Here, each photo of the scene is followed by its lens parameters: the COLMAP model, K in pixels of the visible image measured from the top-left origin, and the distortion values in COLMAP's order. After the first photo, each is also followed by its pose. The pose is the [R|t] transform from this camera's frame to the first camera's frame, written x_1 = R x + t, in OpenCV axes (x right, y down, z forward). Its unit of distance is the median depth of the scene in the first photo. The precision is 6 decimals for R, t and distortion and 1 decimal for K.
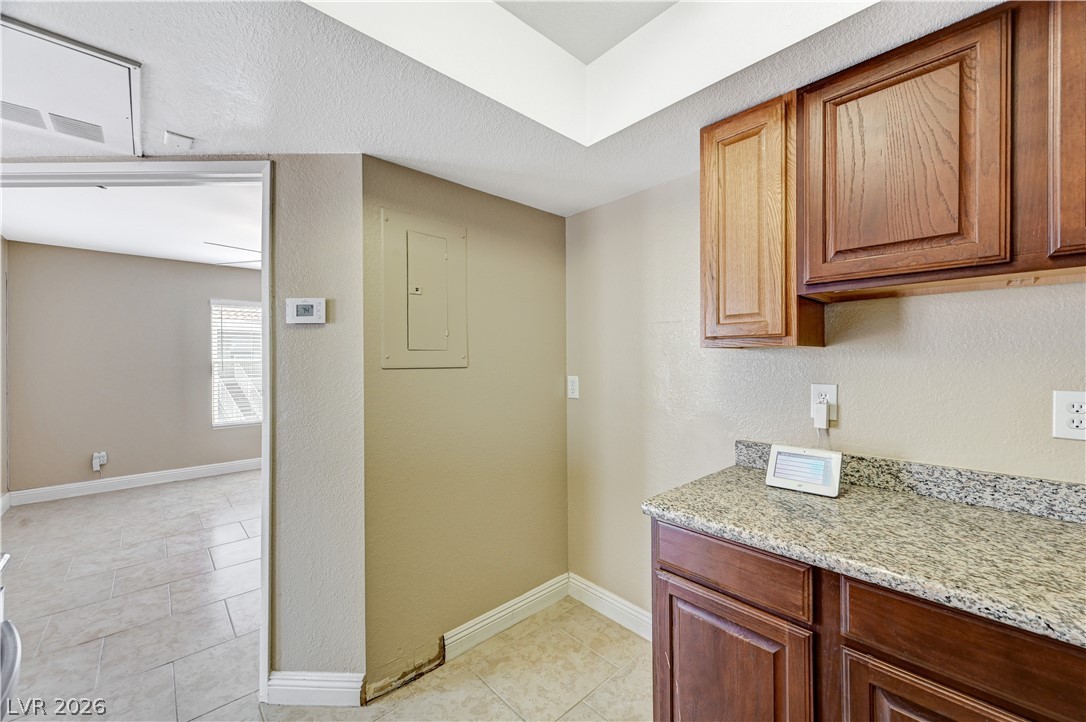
lens RADIAL K [[428.6, 0, 548.4], [0, 428.6, 361.2], [0, 0, 1]] dist [0.002158, 0.000646]
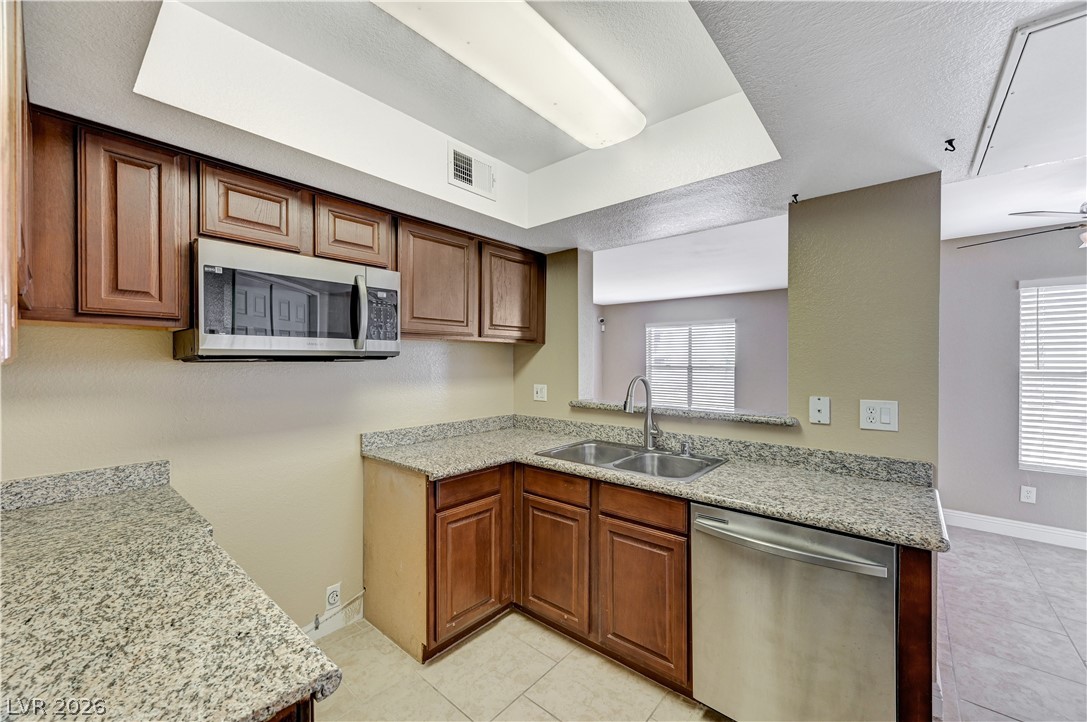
lens RADIAL K [[428.9, 0, 548.9], [0, 428.9, 361.2], [0, 0, 1]] dist [0.002158, 0.000646]
pose [[-0.992895, 0.001689, -0.118982, 0.013572], [0.001112, 0.999987, 0.004919, -0.050066], [0.118989, 0.004752, -0.992884, 1.215890]]
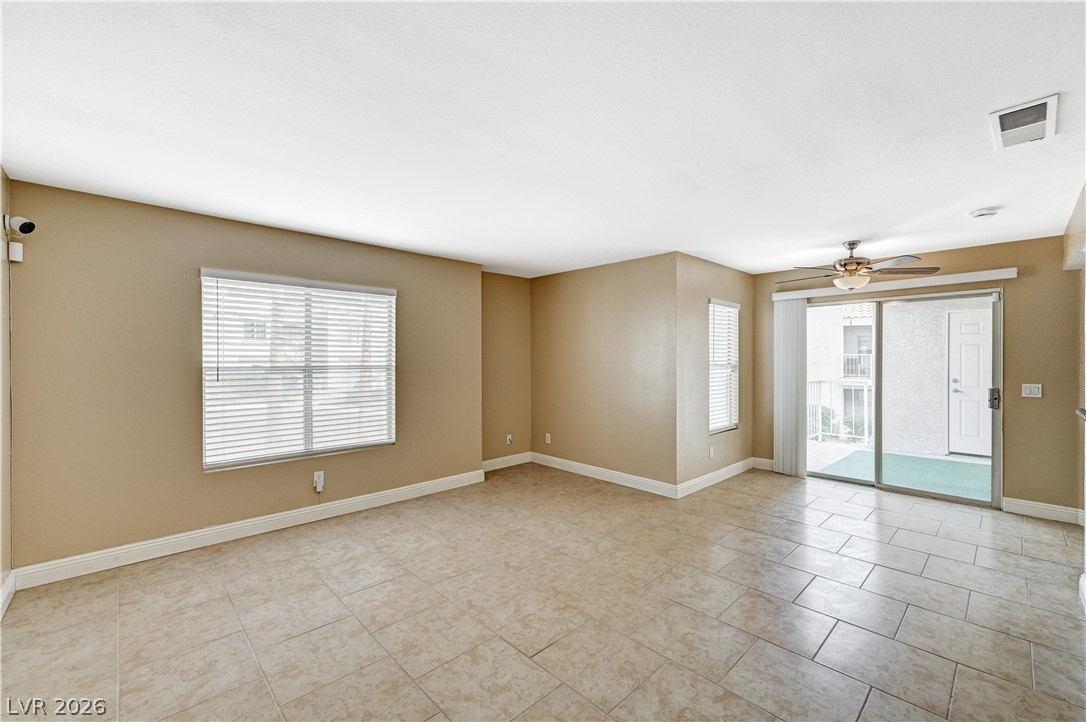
lens RADIAL K [[444.9, 0, 545.9], [0, 444.9, 360.6], [0, 0, 1]] dist [0.004033, 0.000363]
pose [[0.011756, 0.009865, -0.999882, 0.447697], [-0.004548, 0.999942, 0.009812, -0.036535], [0.999921, 0.004432, 0.011800, -1.677968]]
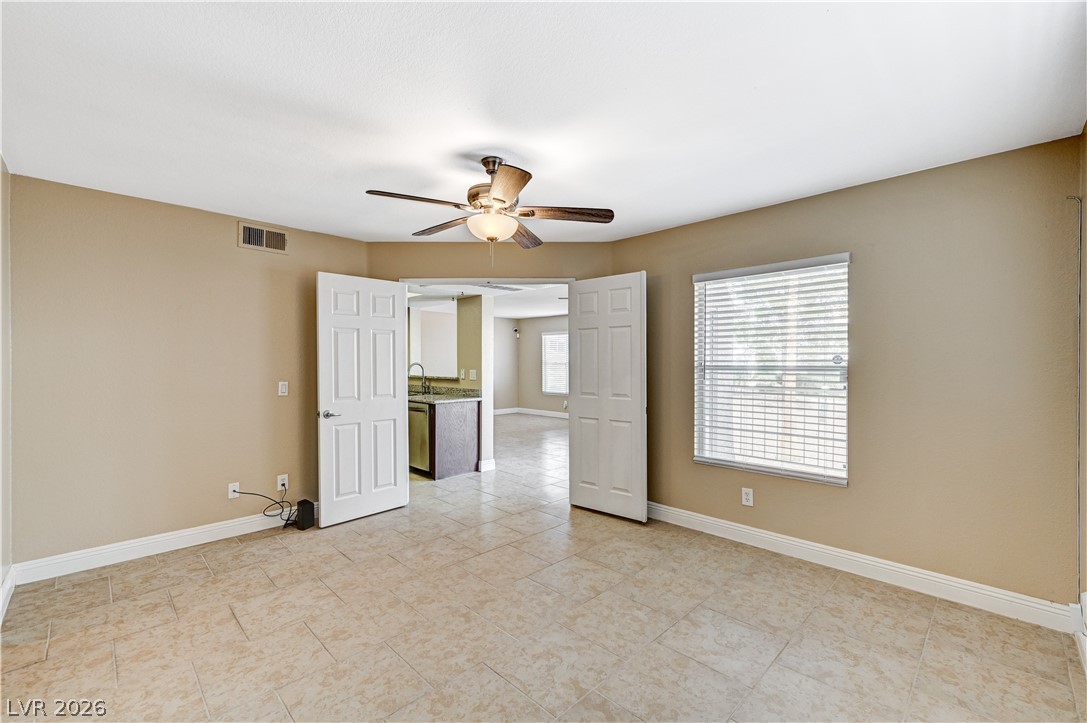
lens RADIAL K [[460.0, 0, 541.0], [0, 460.0, 365.0], [0, 0, 1]] dist [0.000200, 0.000098]
pose [[-0.999770, 0.006315, -0.020508, -1.388222], [0.006091, 0.999922, 0.010943, -0.012608], [0.020575, 0.010816, -0.999730, 3.677366]]
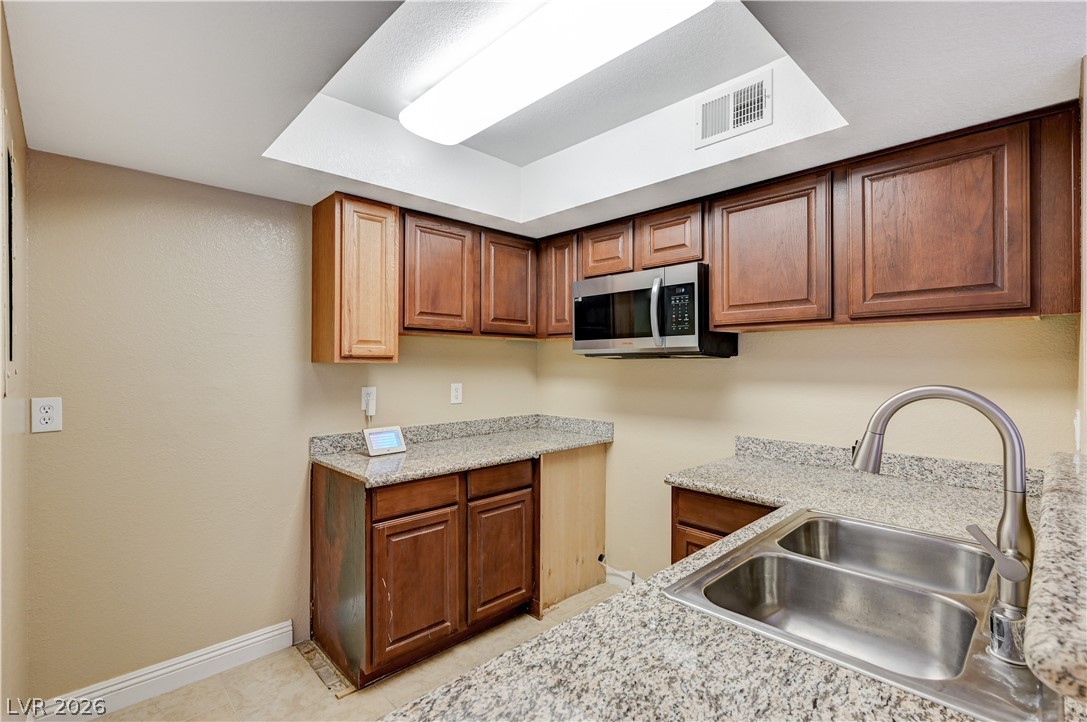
lens RADIAL K [[497.7, 0, 547.3], [0, 497.7, 362.2], [0, 0, 1]] dist [0.001779, 0.000146]
pose [[-0.020745, 0.005359, 0.999770, -1.044702], [0.000206, 0.999986, -0.005356, -0.022824], [-0.999785, 0.000094, -0.020746, 0.366658]]
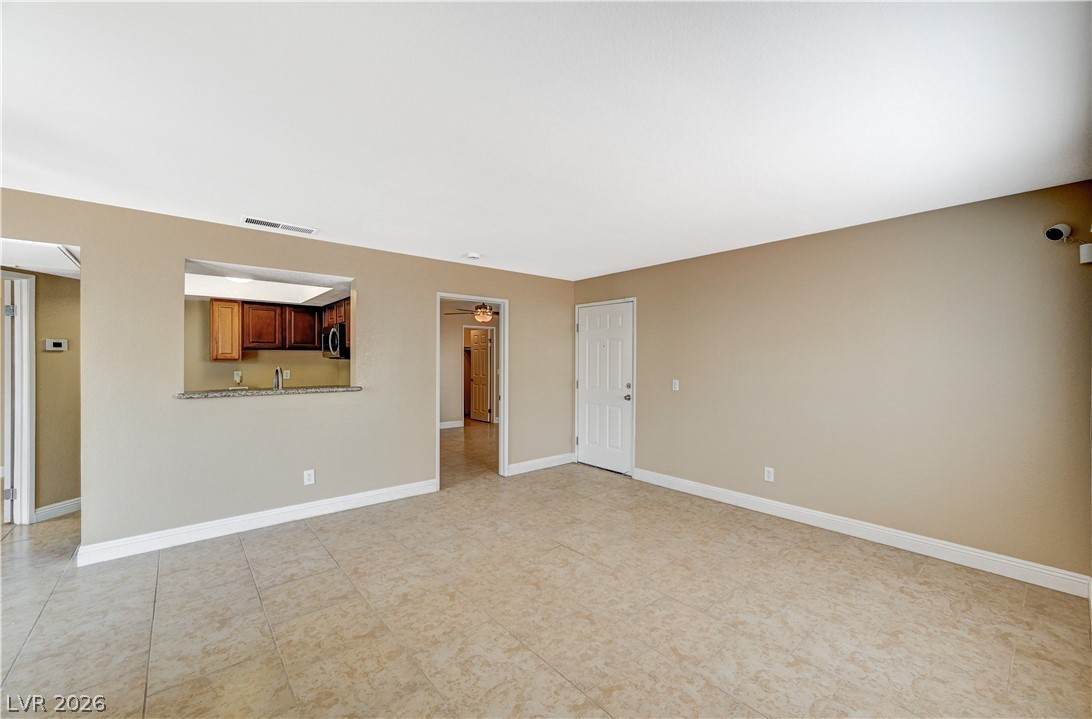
lens RADIAL K [[434.7, 0, 552.9], [0, 434.7, 364.9], [0, 0, 1]] dist [-0.000597, 0.002687]
pose [[0.040733, -0.006923, 0.999146, -2.786095], [0.002132, 0.999974, 0.006842, -0.021949], [-0.999168, 0.001851, 0.040746, -1.745521]]
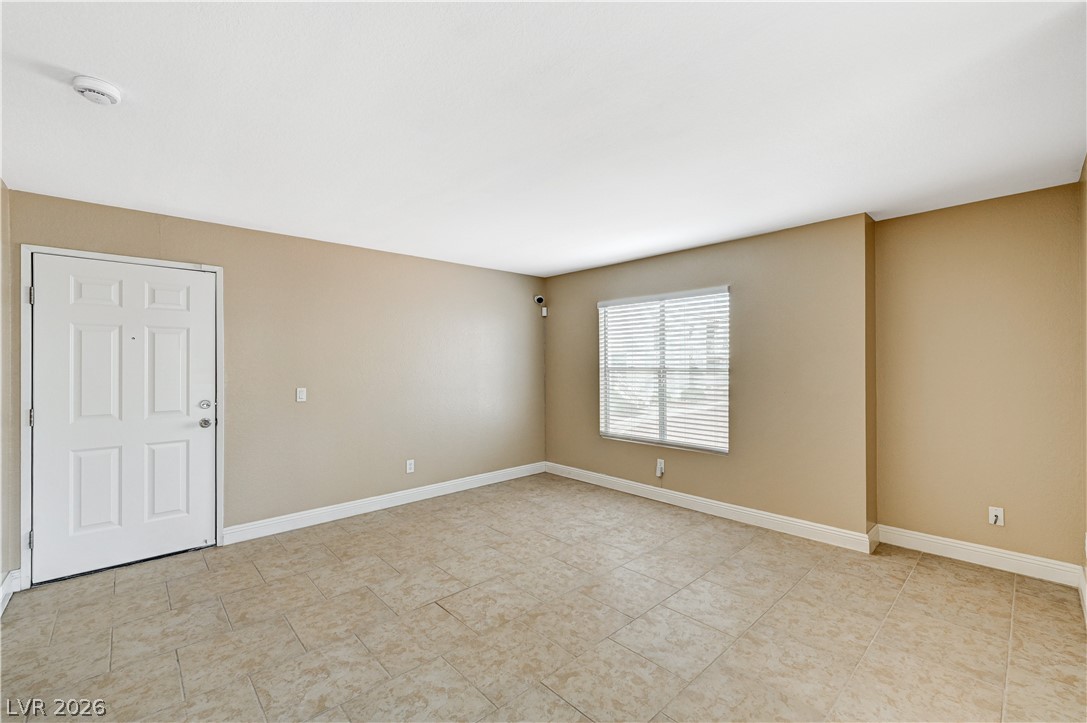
lens RADIAL K [[454.5, 0, 549.1], [0, 454.5, 362.9], [0, 0, 1]] dist [0.001026, 0.000305]
pose [[-0.999944, 0.010547, 0.001126, -1.215687], [0.010553, 0.999930, 0.005344, -0.030879], [-0.001069, 0.005355, -0.999985, -0.107506]]
